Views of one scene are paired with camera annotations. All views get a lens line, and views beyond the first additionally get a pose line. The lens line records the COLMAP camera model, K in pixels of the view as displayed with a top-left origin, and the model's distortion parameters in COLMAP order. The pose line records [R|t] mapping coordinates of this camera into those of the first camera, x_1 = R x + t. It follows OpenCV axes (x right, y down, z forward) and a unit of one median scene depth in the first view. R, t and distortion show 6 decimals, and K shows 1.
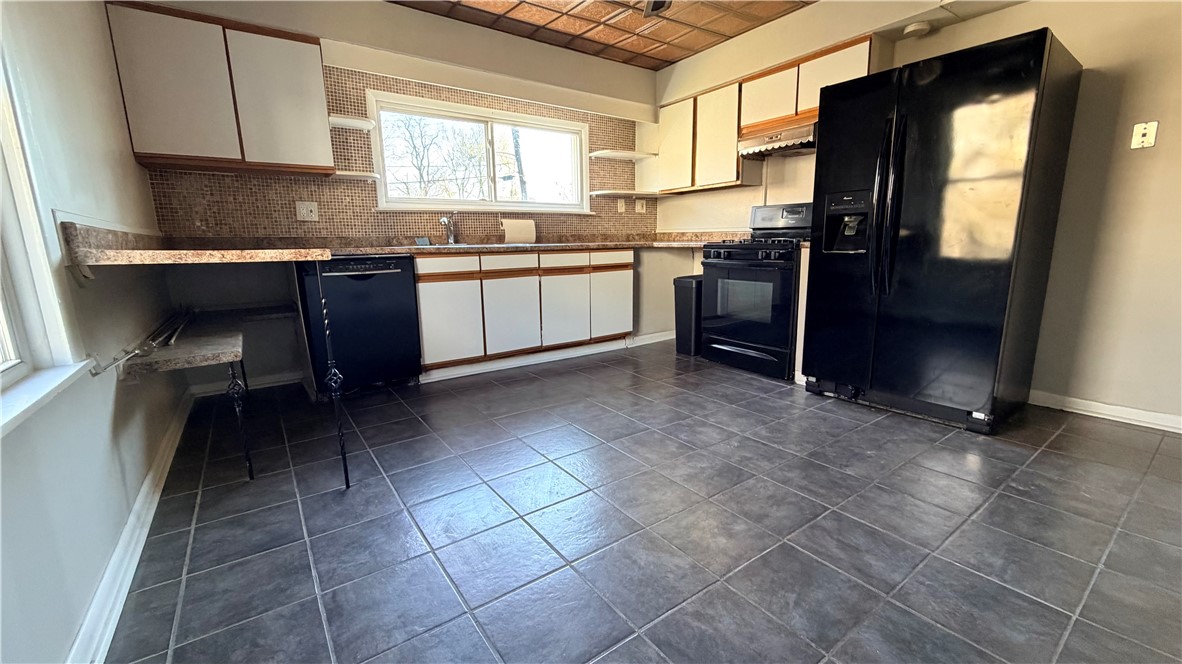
lens RADIAL K [[475.1, 0, 590.0], [0, 475.1, 337.4], [0, 0, 1]] dist [-0.001315, -0.000508]
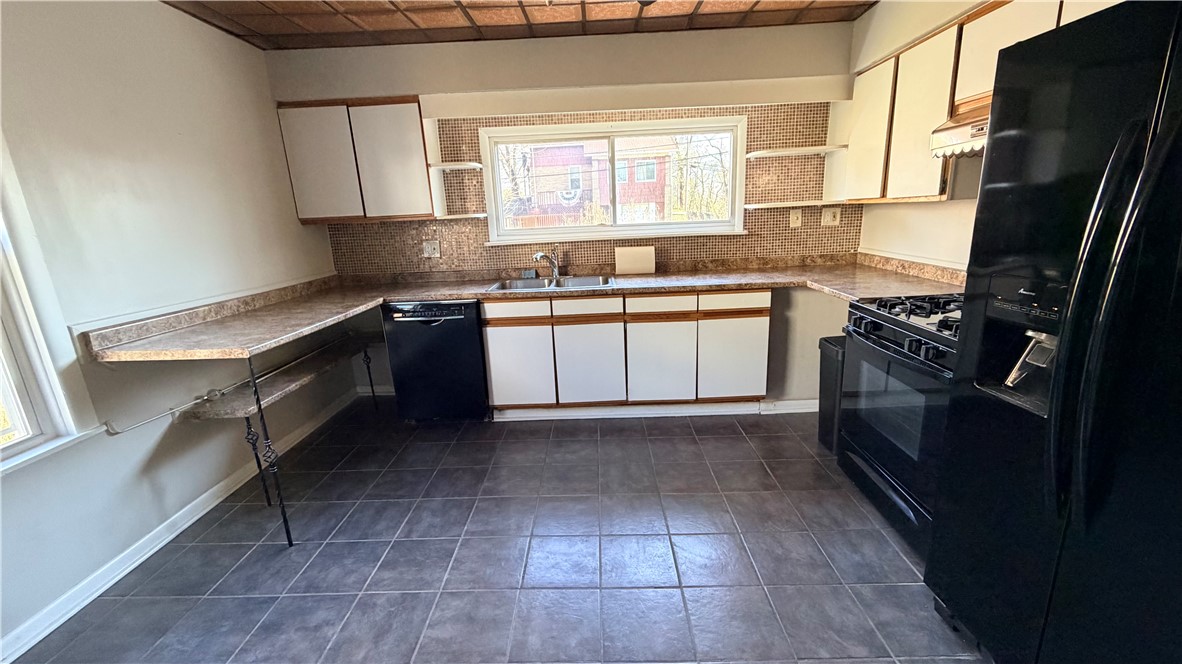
lens RADIAL K [[475.9, 0, 588.0], [0, 475.9, 336.8], [0, 0, 1]] dist [-0.000757, -0.000050]
pose [[0.803892, 0.132204, -0.579897, 0.340922], [-0.088975, 0.990743, 0.102524, -0.186601], [0.588083, -0.030822, 0.808213, 0.270757]]
